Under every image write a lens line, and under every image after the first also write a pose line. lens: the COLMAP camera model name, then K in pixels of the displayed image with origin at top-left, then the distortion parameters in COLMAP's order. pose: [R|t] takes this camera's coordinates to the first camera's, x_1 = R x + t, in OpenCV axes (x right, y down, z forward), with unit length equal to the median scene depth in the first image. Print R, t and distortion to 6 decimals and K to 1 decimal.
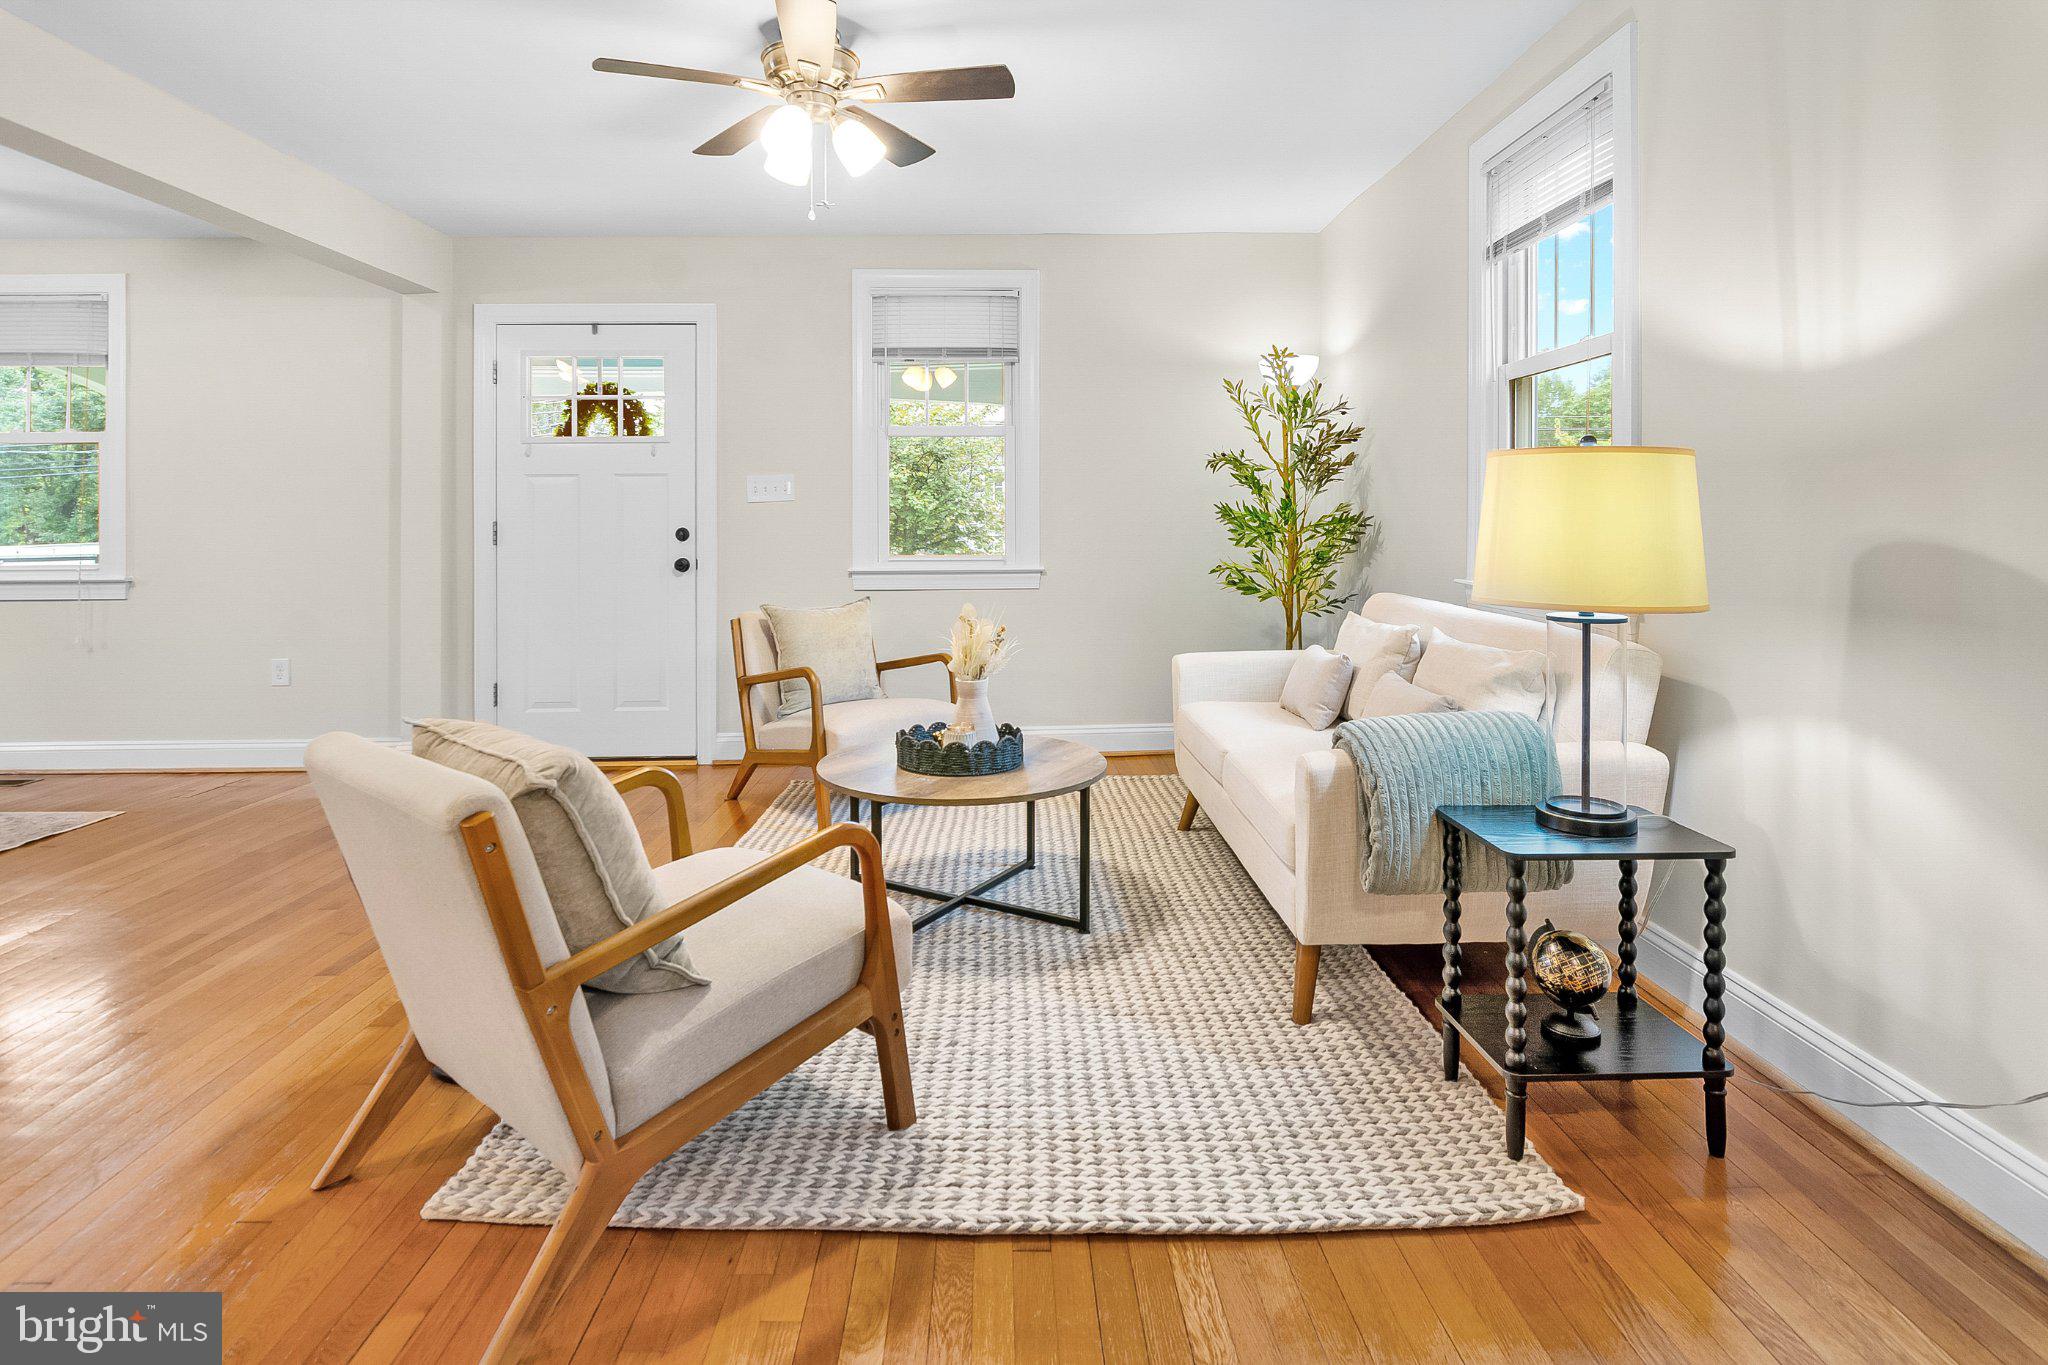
lens RADIAL K [[977.7, 0, 1023.6], [0, 977.7, 512.8], [0, 0, 1]] dist [-0.002149, -0.000224]
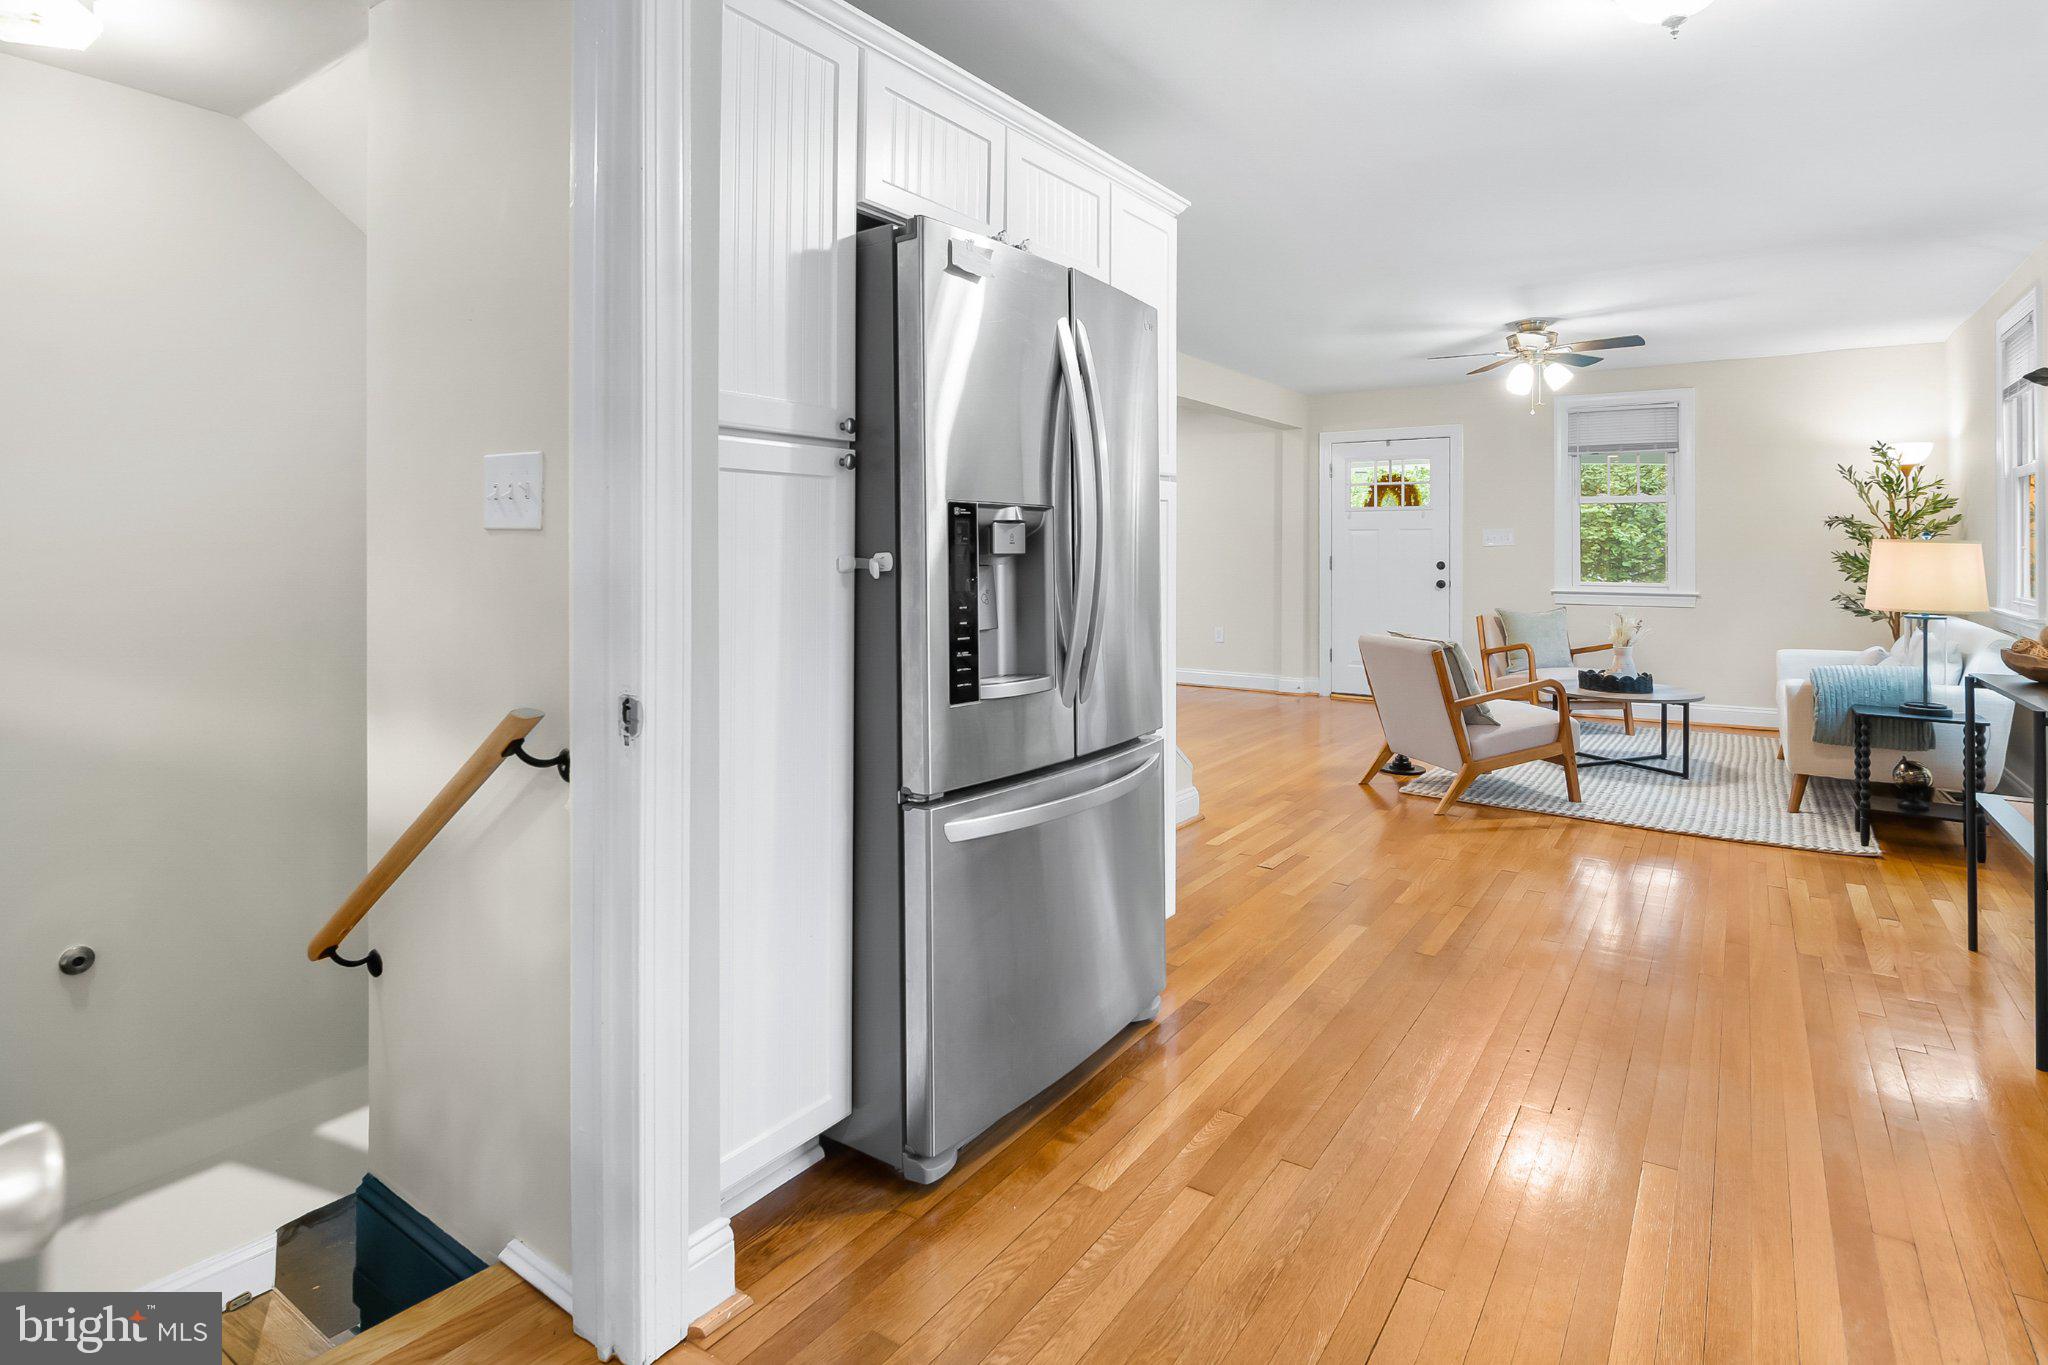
lens RADIAL K [[1020.8, 0, 1062.4], [0, 1020.8, 538.0], [0, 0, 1]] dist [-0.003269, -0.001217]
pose [[0.812442, 0.001877, -0.583039, 0.151669], [-0.001368, 0.999998, 0.001313, -0.029262], [0.583040, -0.000269, 0.812443, -0.867500]]
